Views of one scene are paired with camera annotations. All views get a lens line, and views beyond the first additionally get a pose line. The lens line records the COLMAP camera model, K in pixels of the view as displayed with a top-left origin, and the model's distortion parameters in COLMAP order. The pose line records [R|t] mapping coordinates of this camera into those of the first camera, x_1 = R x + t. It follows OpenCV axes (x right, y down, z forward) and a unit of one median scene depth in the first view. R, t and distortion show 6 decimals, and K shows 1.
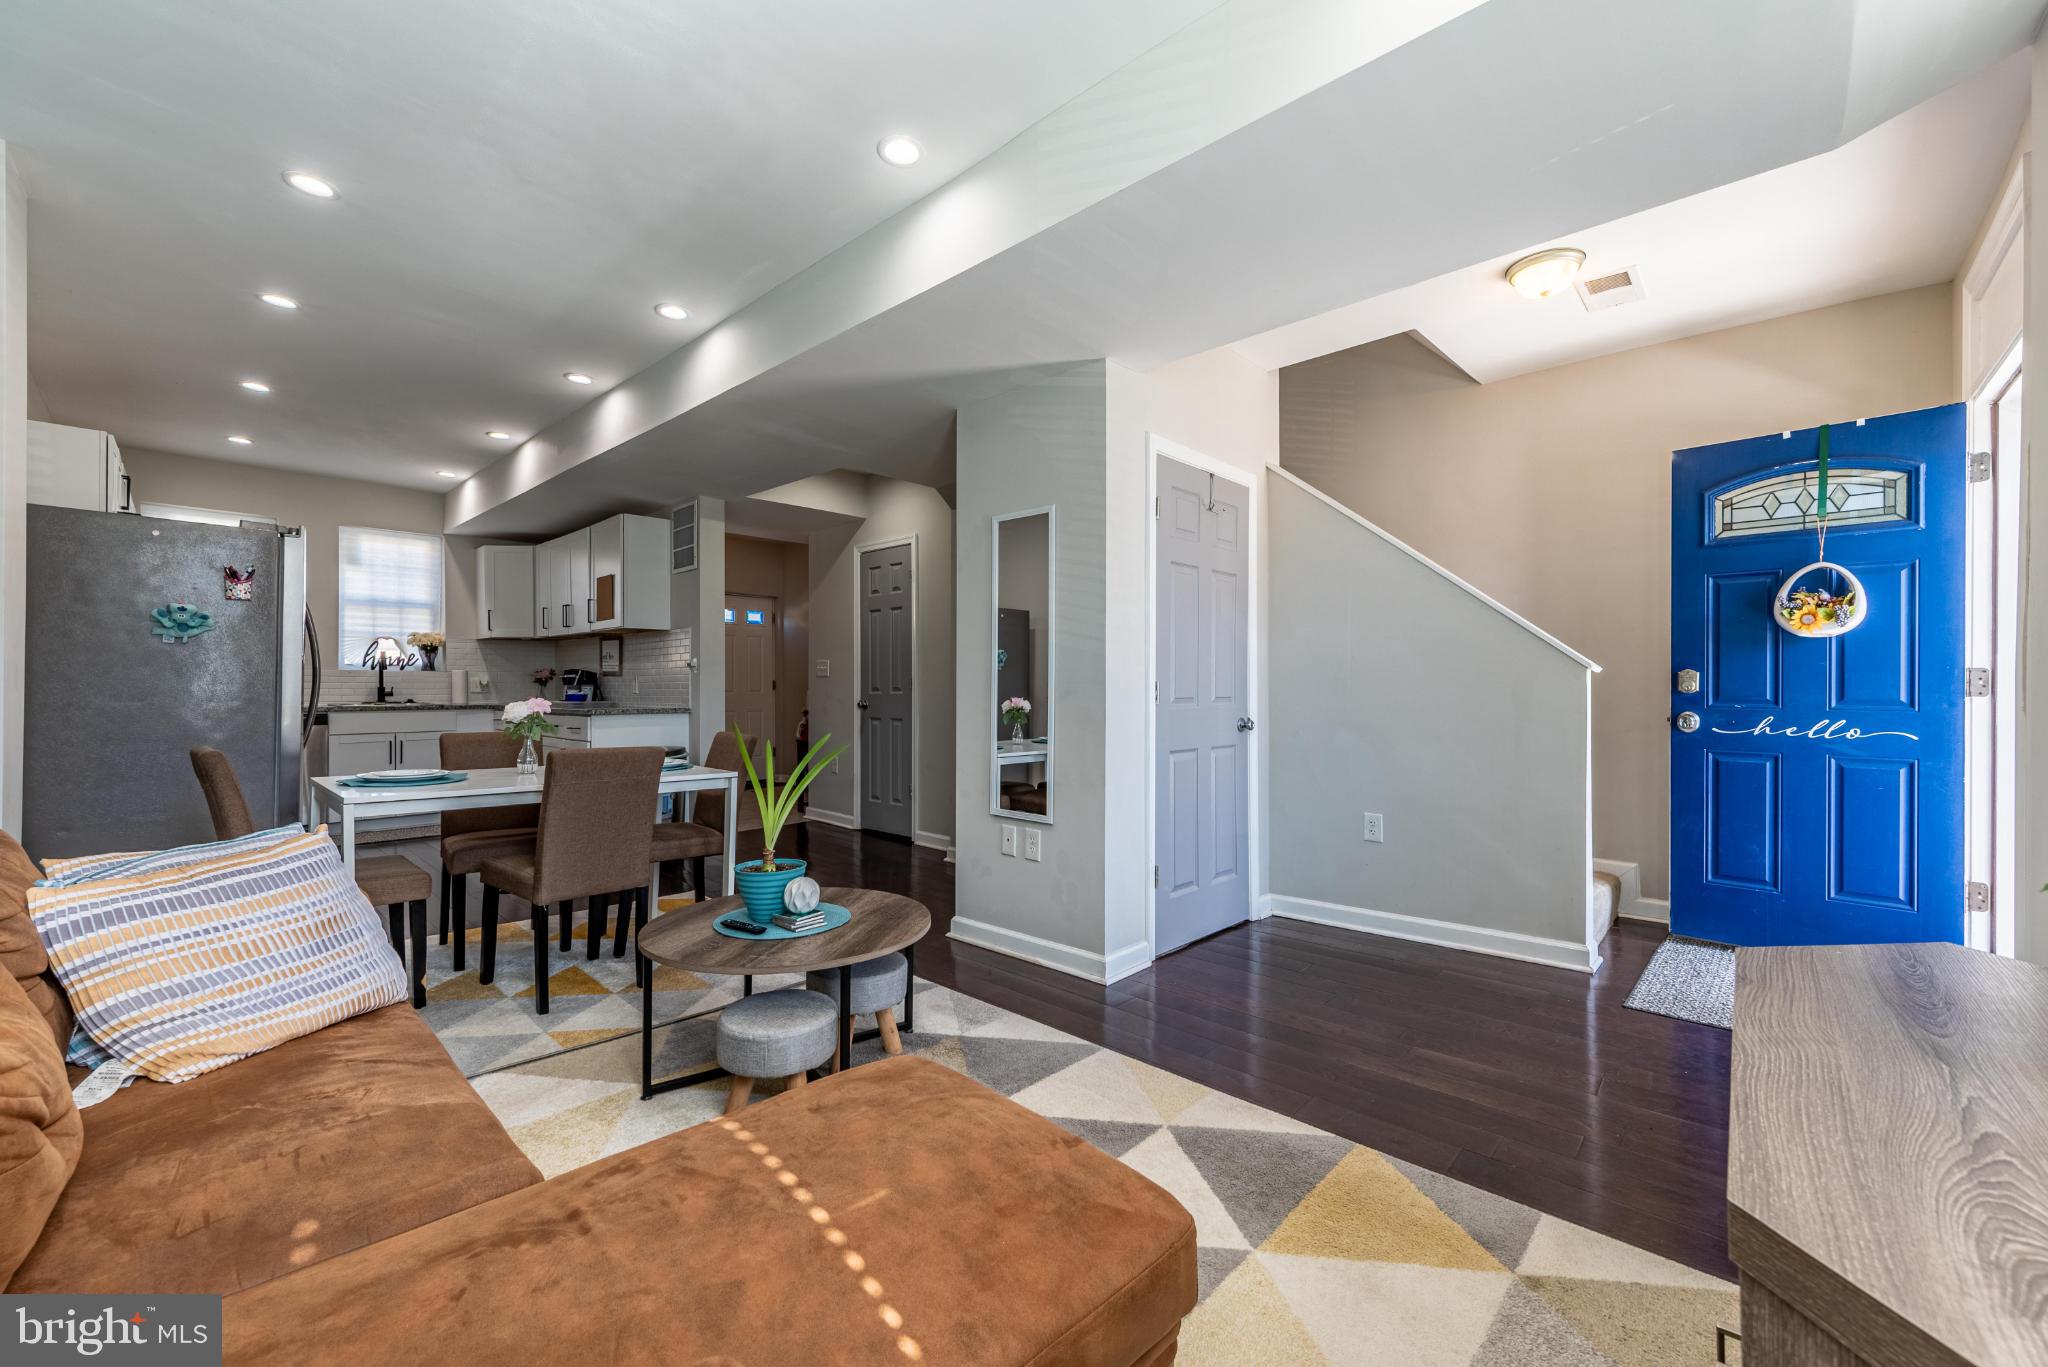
lens RADIAL K [[816.2, 0, 1030.4], [0, 816.2, 686.6], [0, 0, 1]] dist [-0.001993, -0.000361]
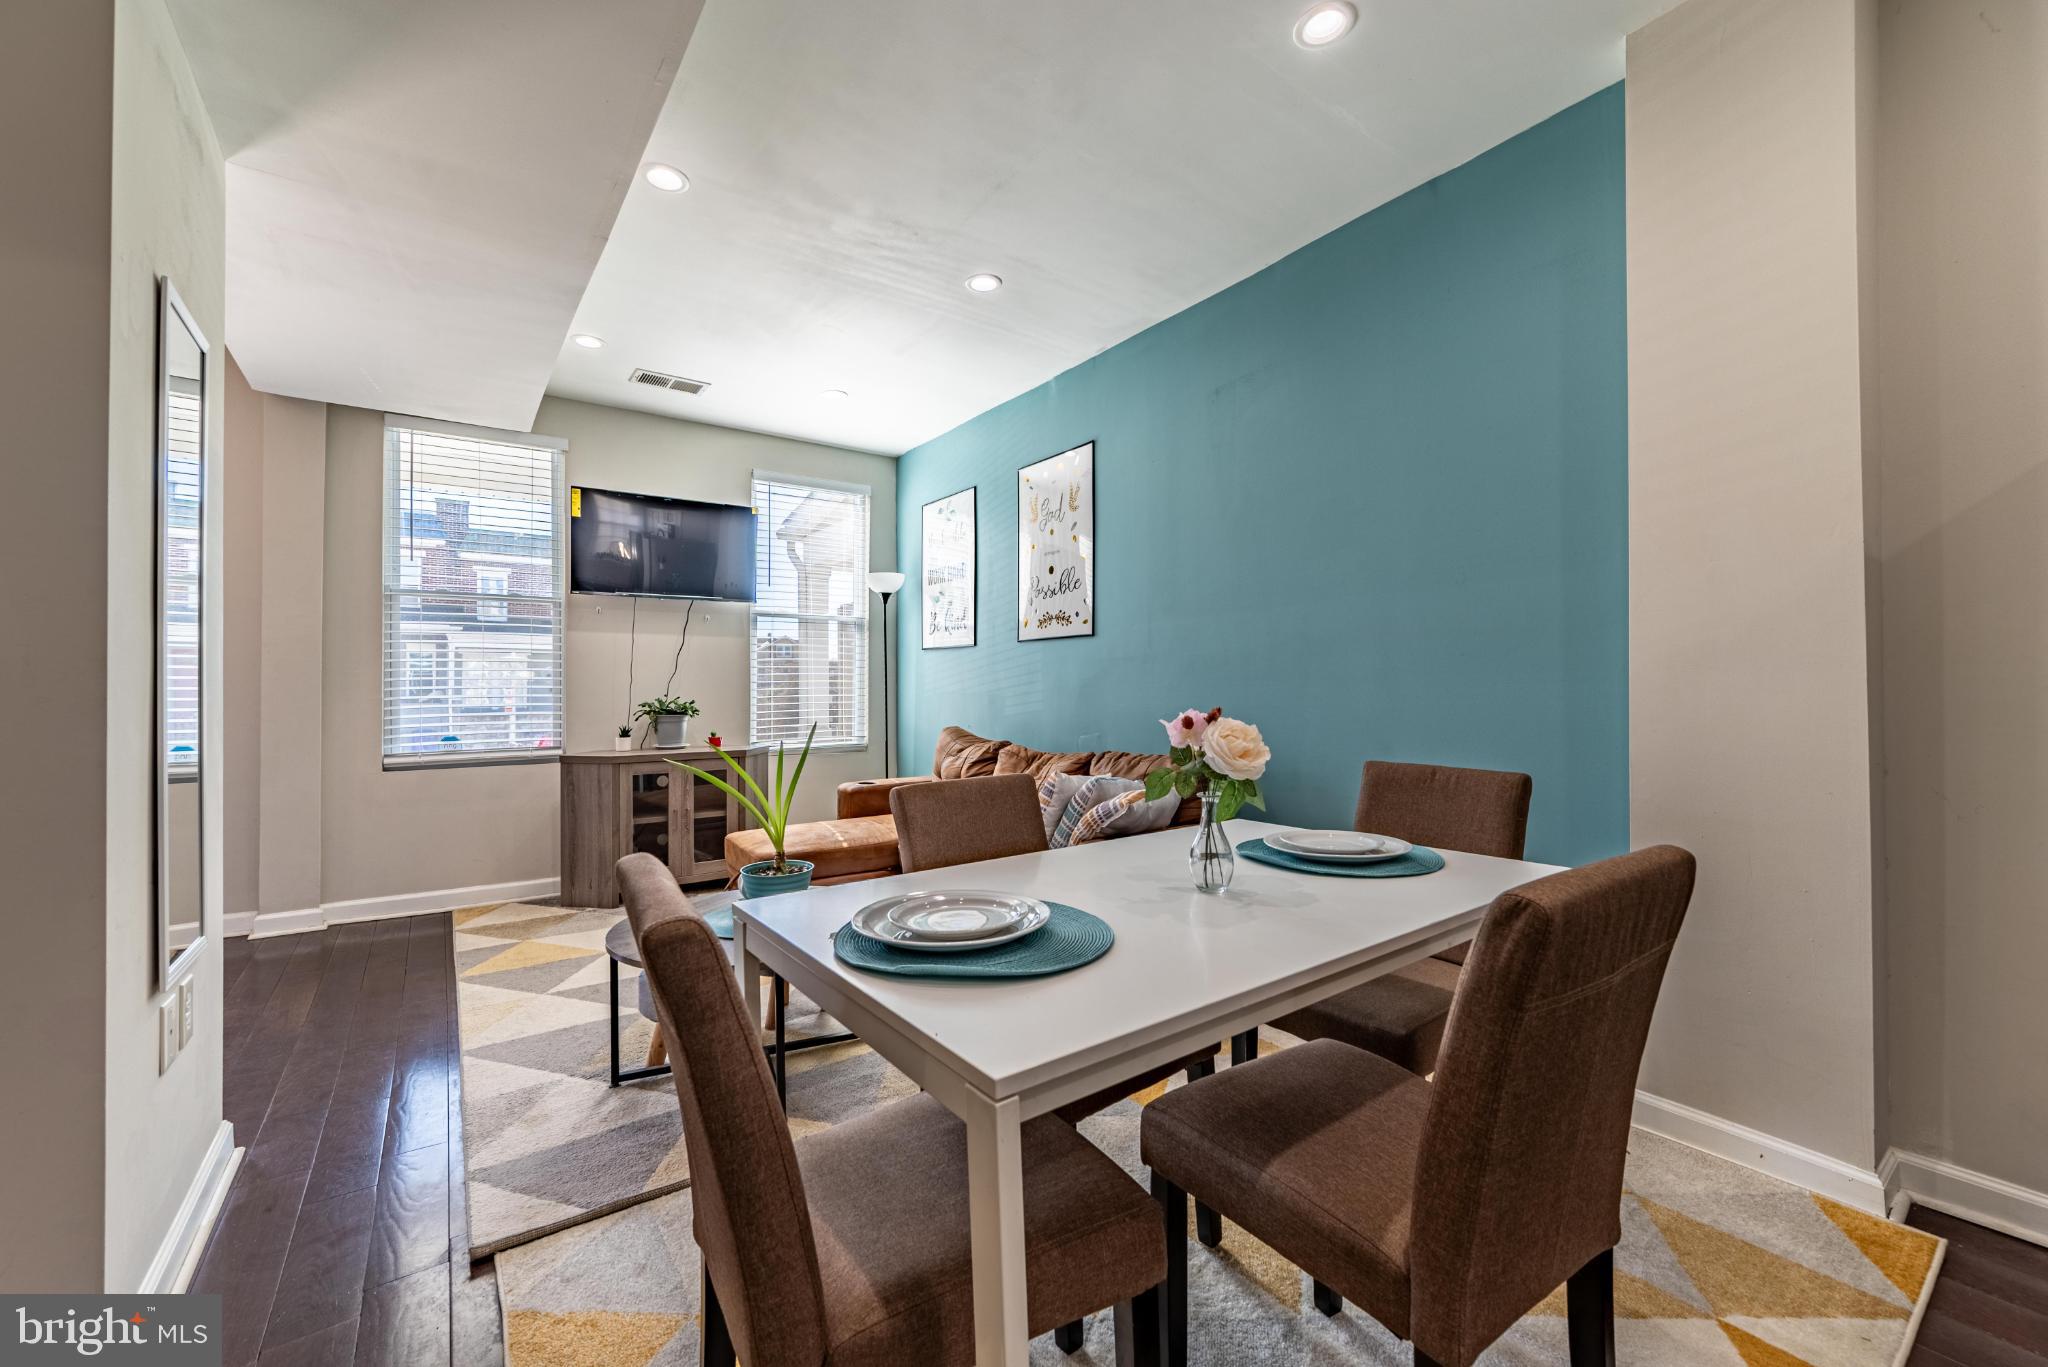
lens RADIAL K [[816.2, 0, 1027.6], [0, 816.2, 685.7], [0, 0, 1]] dist [-0.001993, -0.000361]
pose [[-0.980228, 0.001971, 0.197860, -0.297916], [0.000370, 0.999967, -0.008125, 0.001191], [-0.197869, -0.007891, -0.980197, 0.695757]]
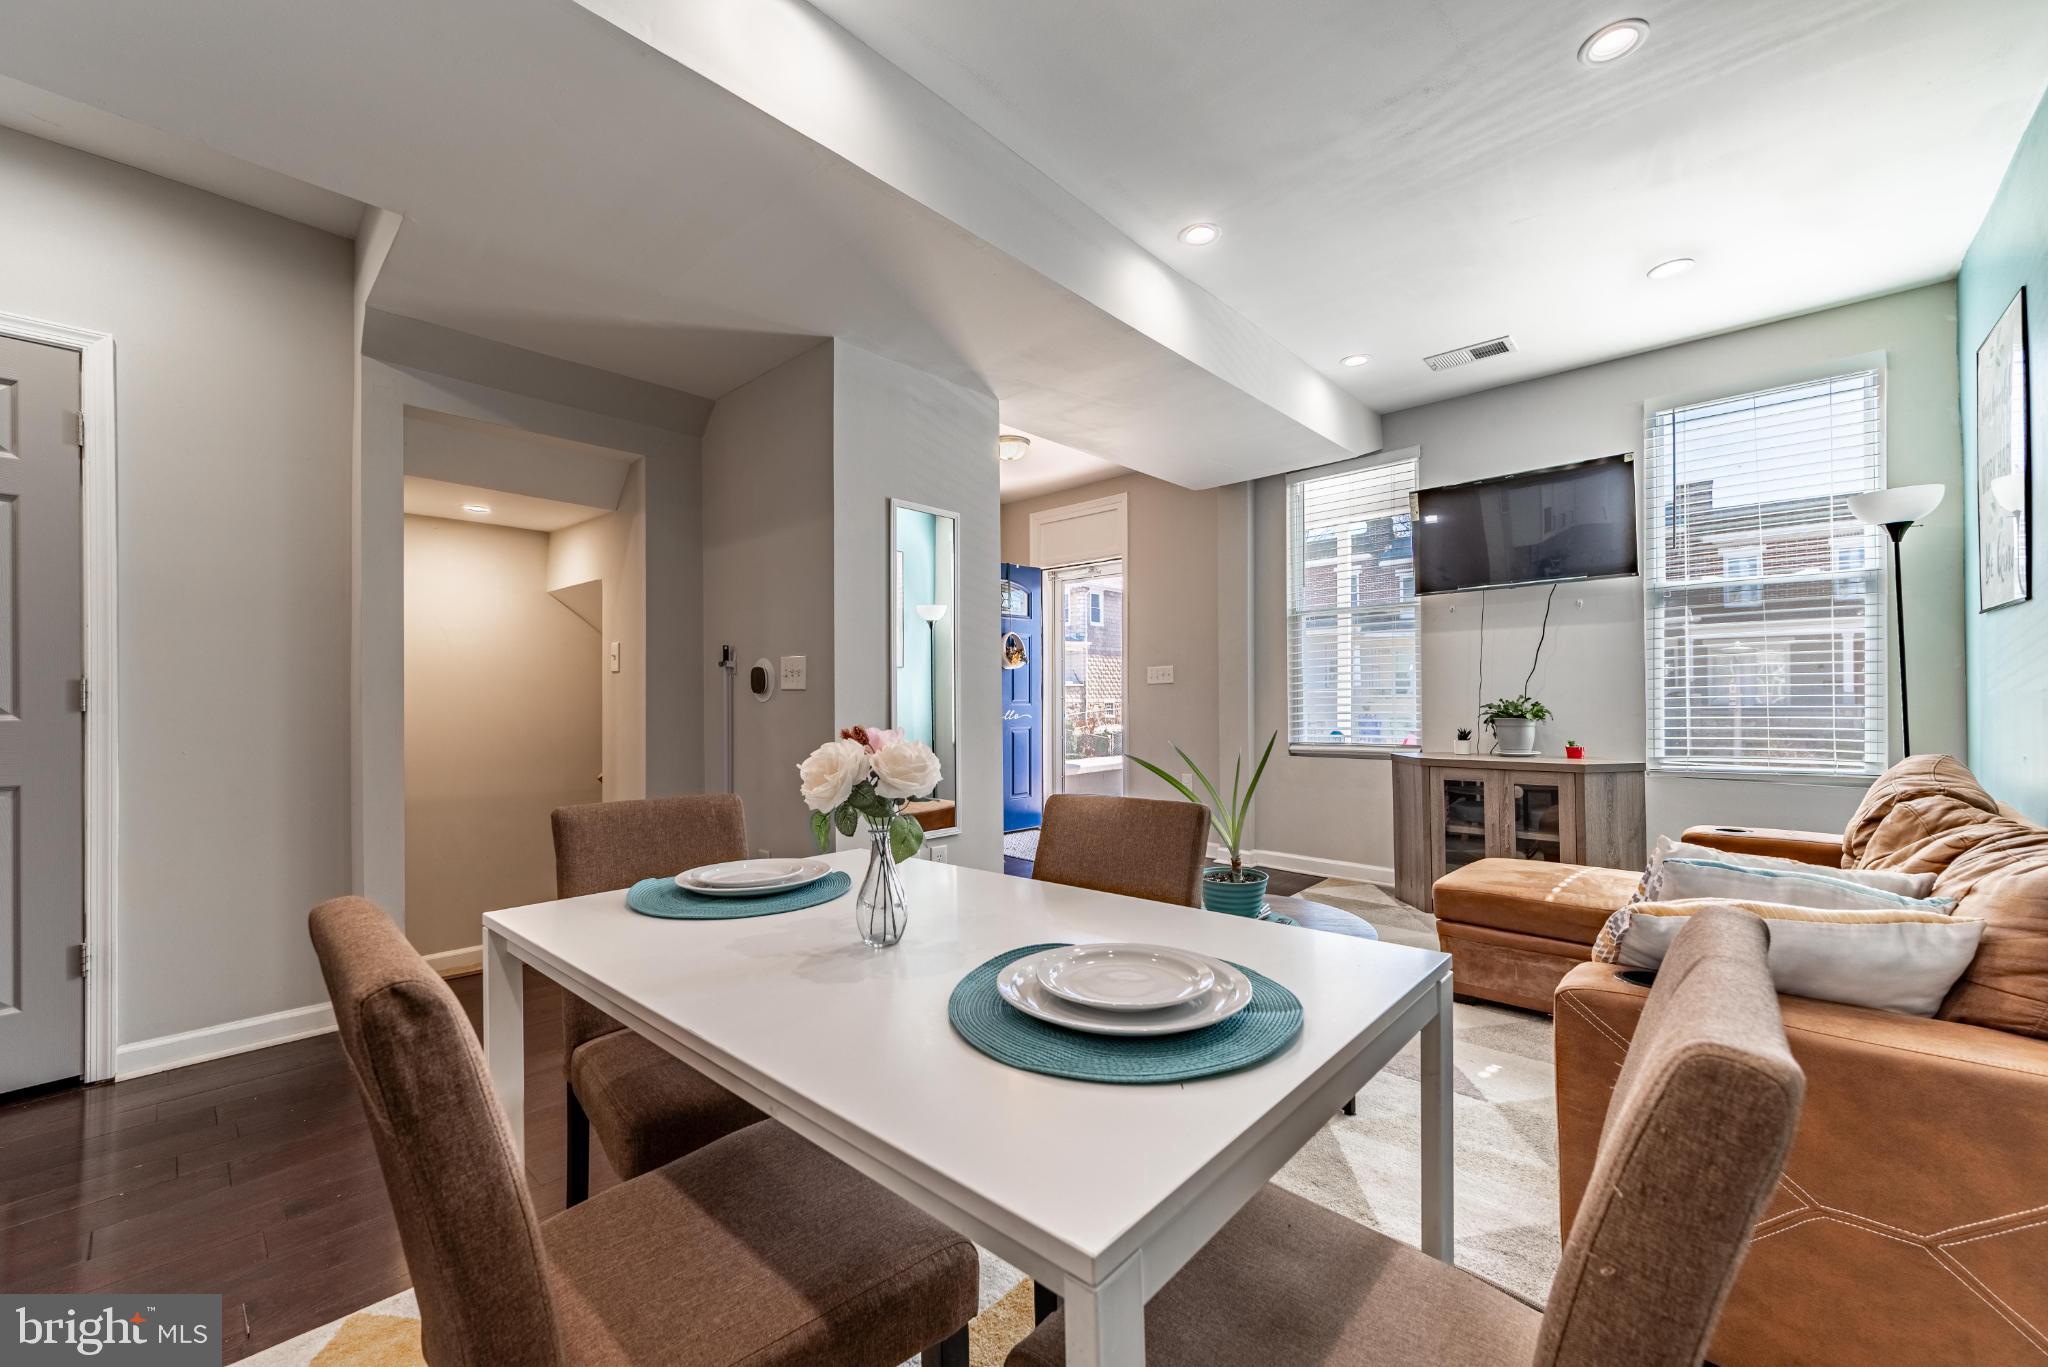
lens RADIAL K [[816.2, 0, 1027.2], [0, 816.2, 690.5], [0, 0, 1]] dist [-0.001993, -0.000361]
pose [[-0.012314, 0.003499, 0.999918, -0.474272], [0.005857, 0.999977, -0.003427, -0.000779], [-0.999907, 0.005814, -0.012334, 0.455088]]
